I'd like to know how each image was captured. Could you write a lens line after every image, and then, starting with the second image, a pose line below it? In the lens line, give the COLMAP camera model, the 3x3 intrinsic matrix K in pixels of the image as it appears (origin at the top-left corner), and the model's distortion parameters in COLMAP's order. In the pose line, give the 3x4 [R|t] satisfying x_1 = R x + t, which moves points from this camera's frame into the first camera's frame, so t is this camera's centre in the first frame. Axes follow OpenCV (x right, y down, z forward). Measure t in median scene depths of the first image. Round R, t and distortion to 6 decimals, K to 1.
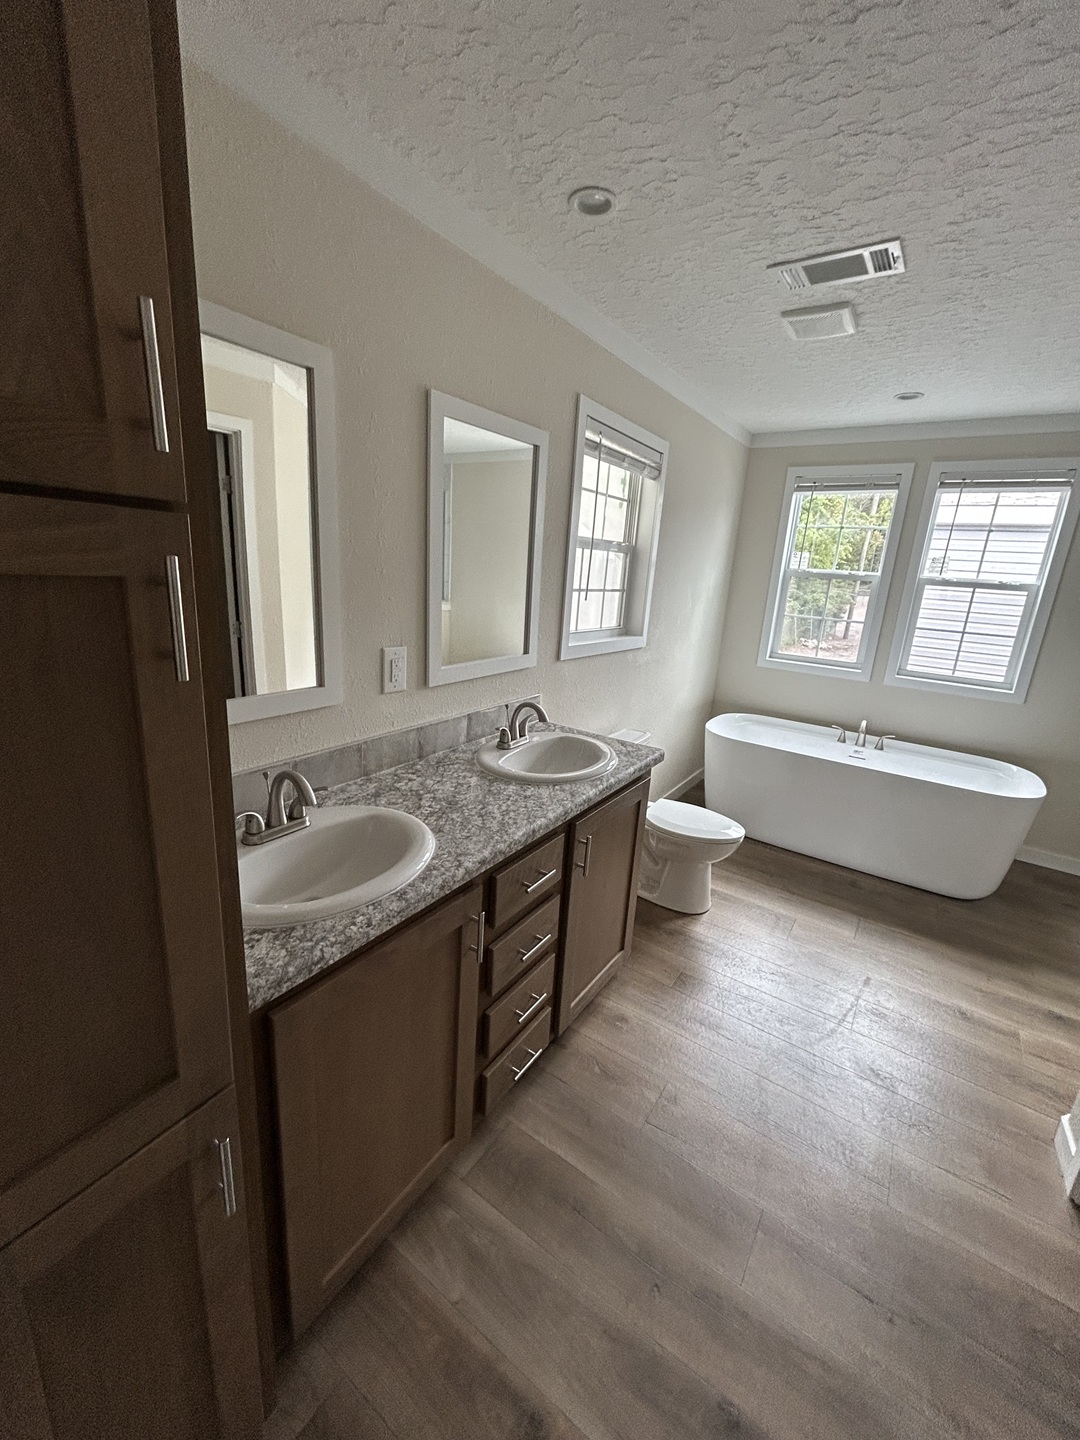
lens RADIAL K [[582.2, 0, 543.0], [0, 582.2, 723.3], [0, 0, 1]] dist [-0.002141, -0.000302]
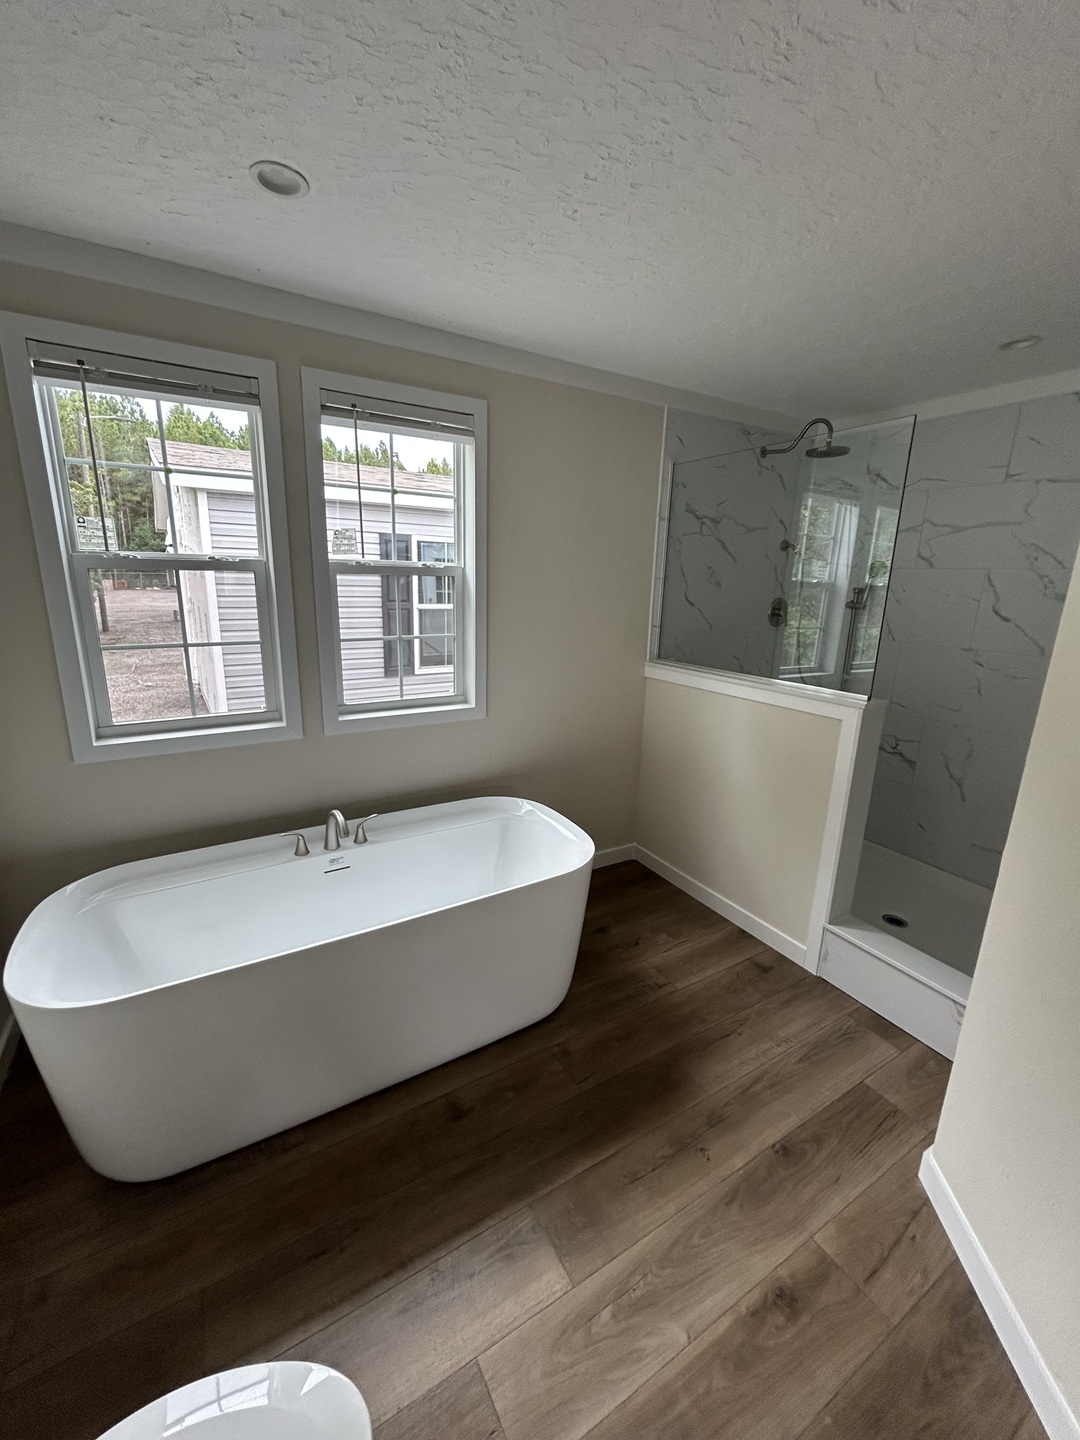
lens RADIAL K [[582.2, 0, 542.0], [0, 582.2, 717.6], [0, 0, 1]] dist [-0.002141, -0.000302]
pose [[0.429773, -0.266179, 0.862811, 0.164438], [0.241115, 0.954693, 0.174424, -0.147521], [-0.870148, 0.133074, 0.474482, 0.536564]]
